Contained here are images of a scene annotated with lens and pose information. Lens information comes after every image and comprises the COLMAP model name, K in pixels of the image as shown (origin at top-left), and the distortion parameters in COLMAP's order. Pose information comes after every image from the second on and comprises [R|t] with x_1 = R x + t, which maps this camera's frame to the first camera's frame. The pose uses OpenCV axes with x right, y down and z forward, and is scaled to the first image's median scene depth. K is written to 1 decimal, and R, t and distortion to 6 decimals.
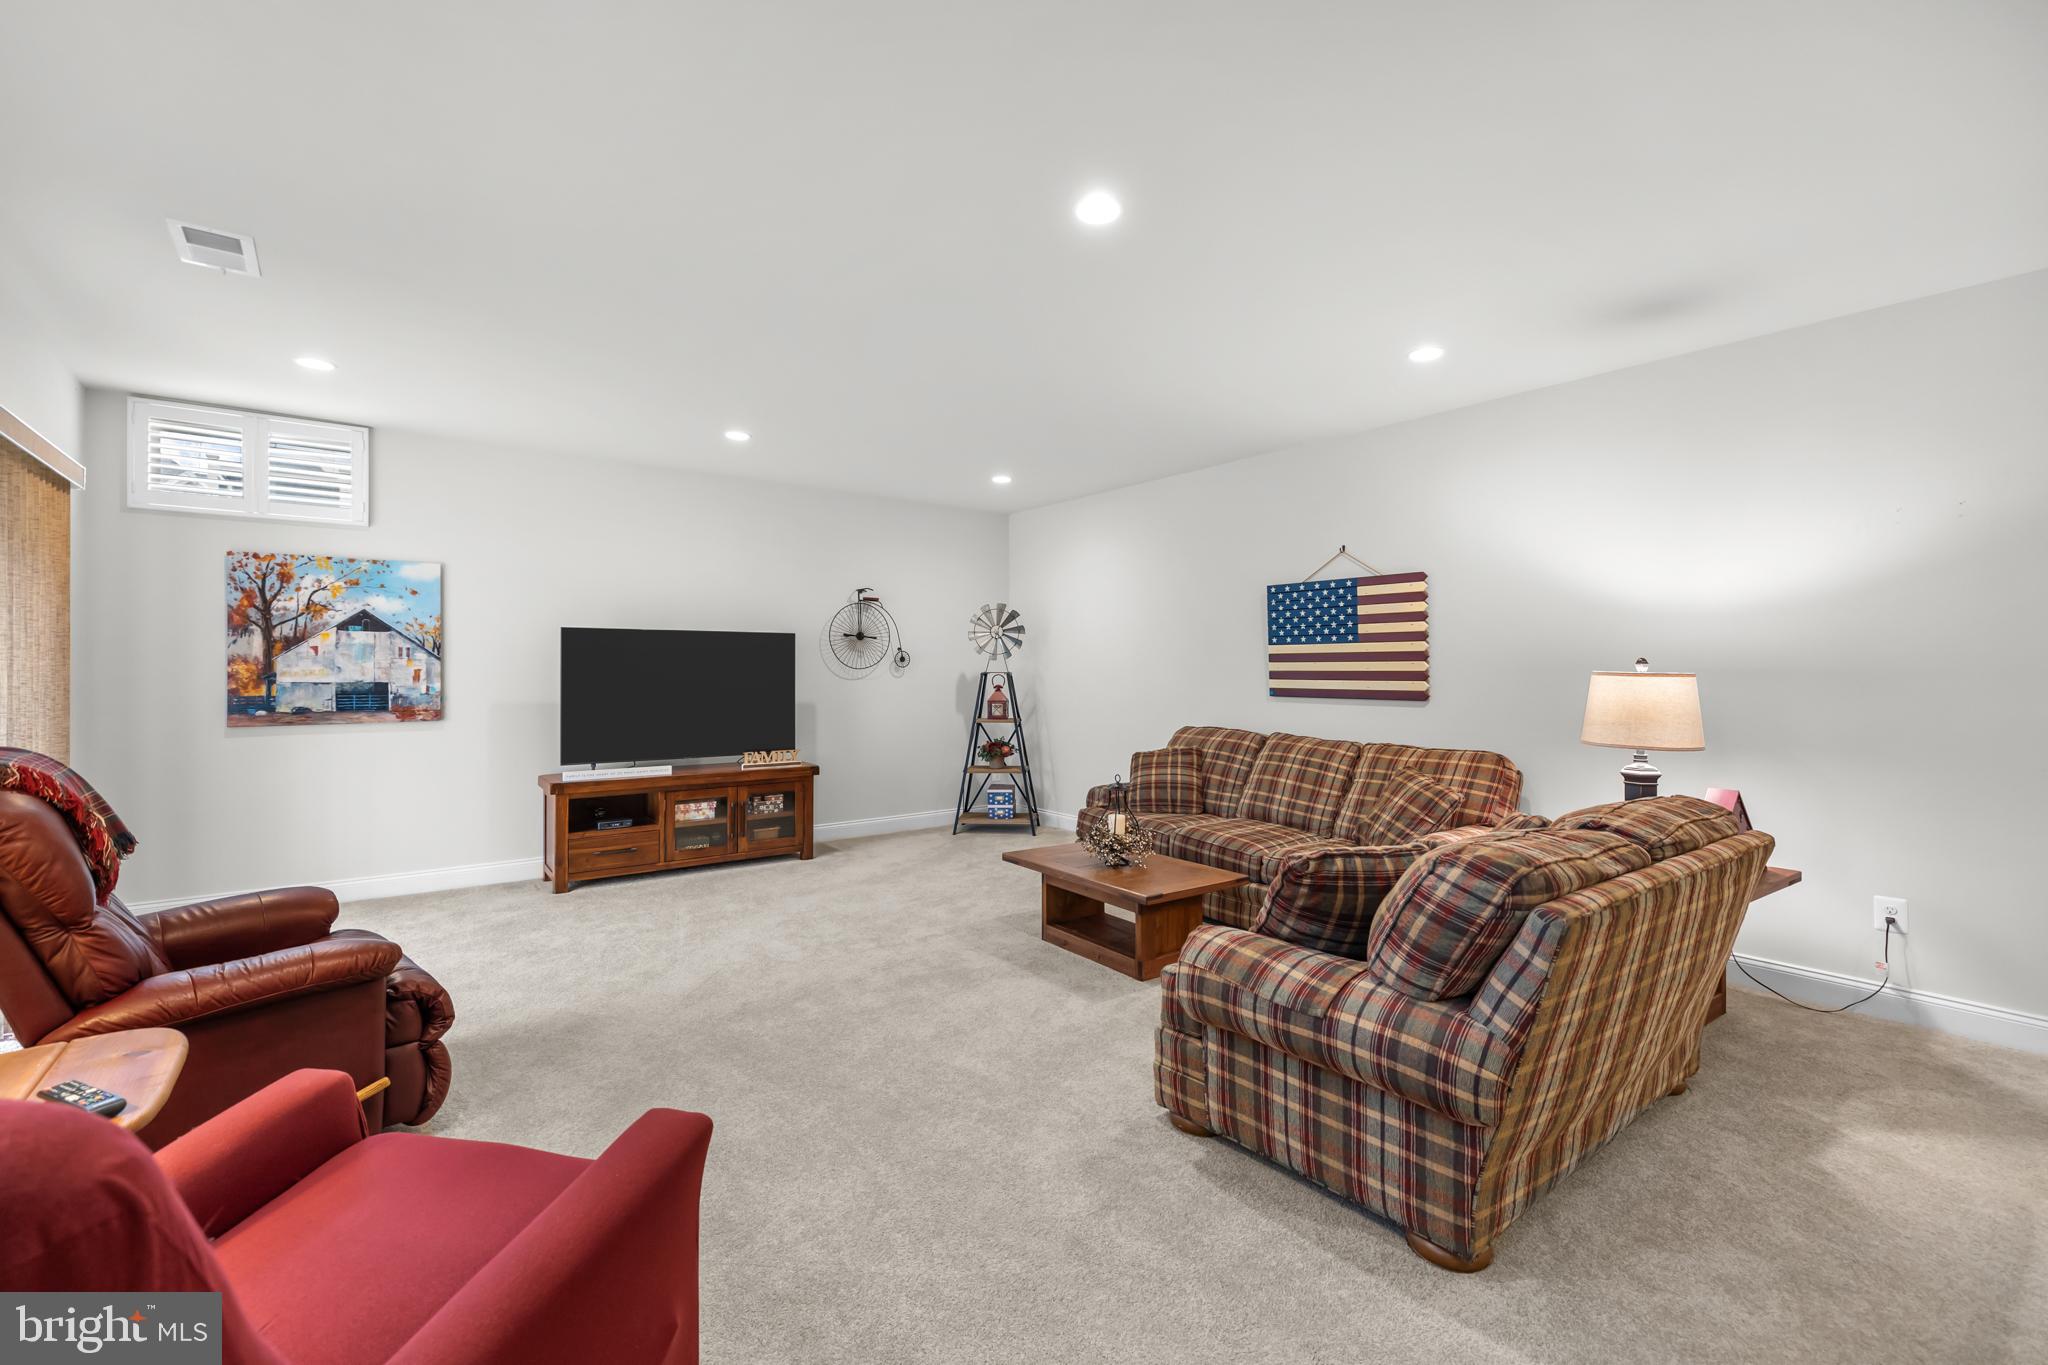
lens RADIAL K [[862.4, 0, 1024.7], [0, 862.4, 666.3], [0, 0, 1]] dist [0.000452, 0.000086]
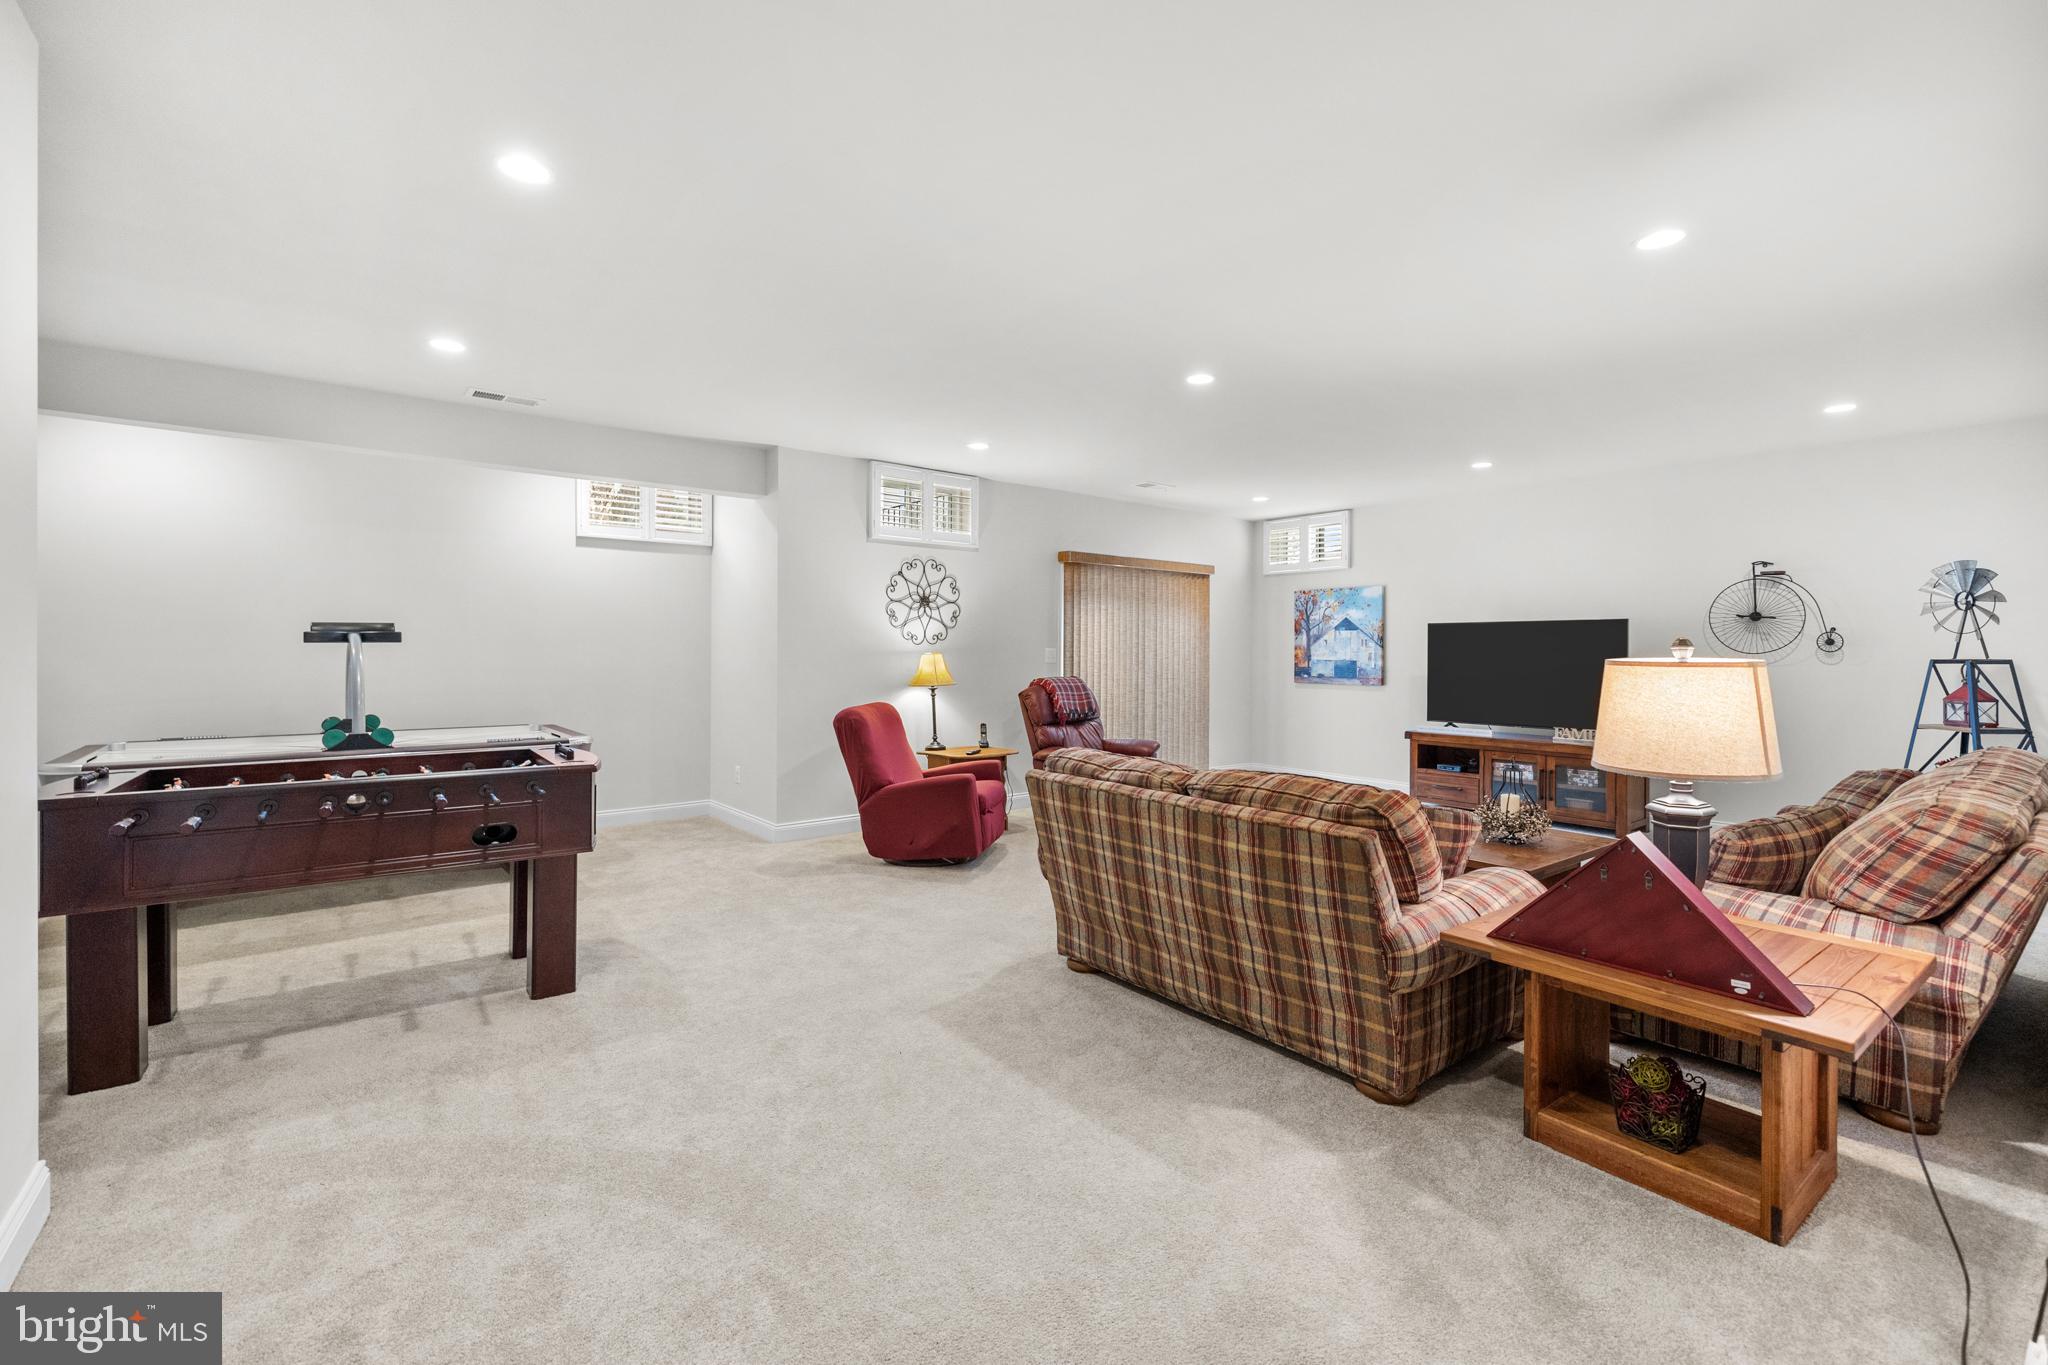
lens RADIAL K [[869.7, 0, 1028.4], [0, 869.7, 653.0], [0, 0, 1]] dist [0.000800, -0.000043]
pose [[0.029939, 0.001748, -0.999550, 0.916533], [0.000610, 0.999998, 0.001767, 0.000498], [0.999552, -0.000663, 0.029938, 0.319242]]
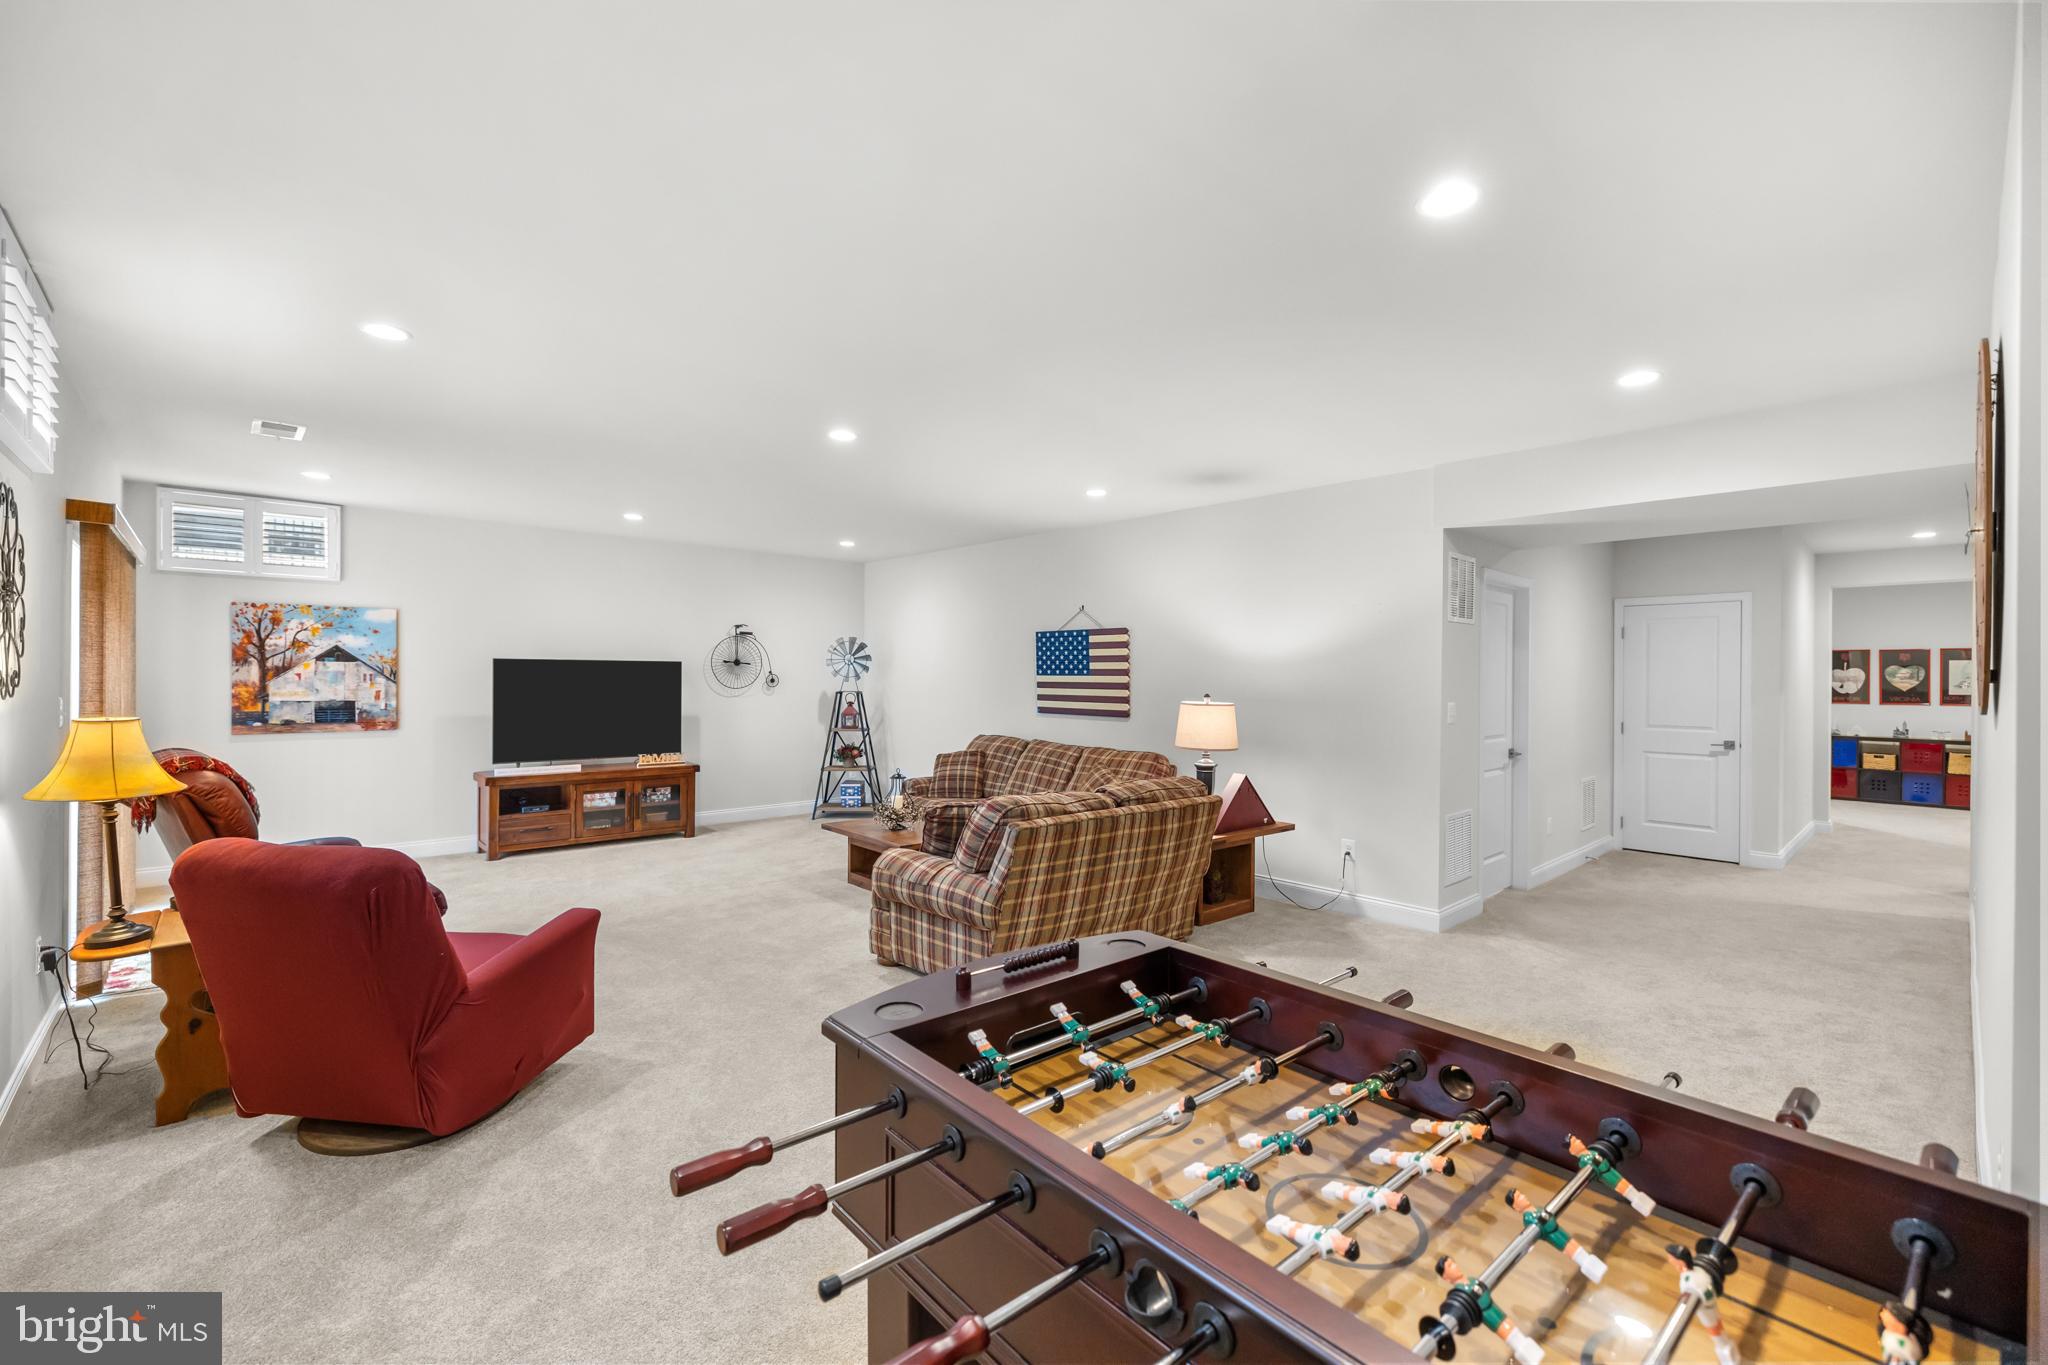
lens RADIAL K [[850.5, 0, 1020.1], [0, 850.5, 678.6], [0, 0, 1]] dist [-0.000716, 0.000117]
pose [[0.995980, 0.006841, 0.089317, 0.150087], [-0.007464, 0.999950, 0.006641, -0.030903], [-0.089267, -0.007281, 0.995981, -0.372891]]
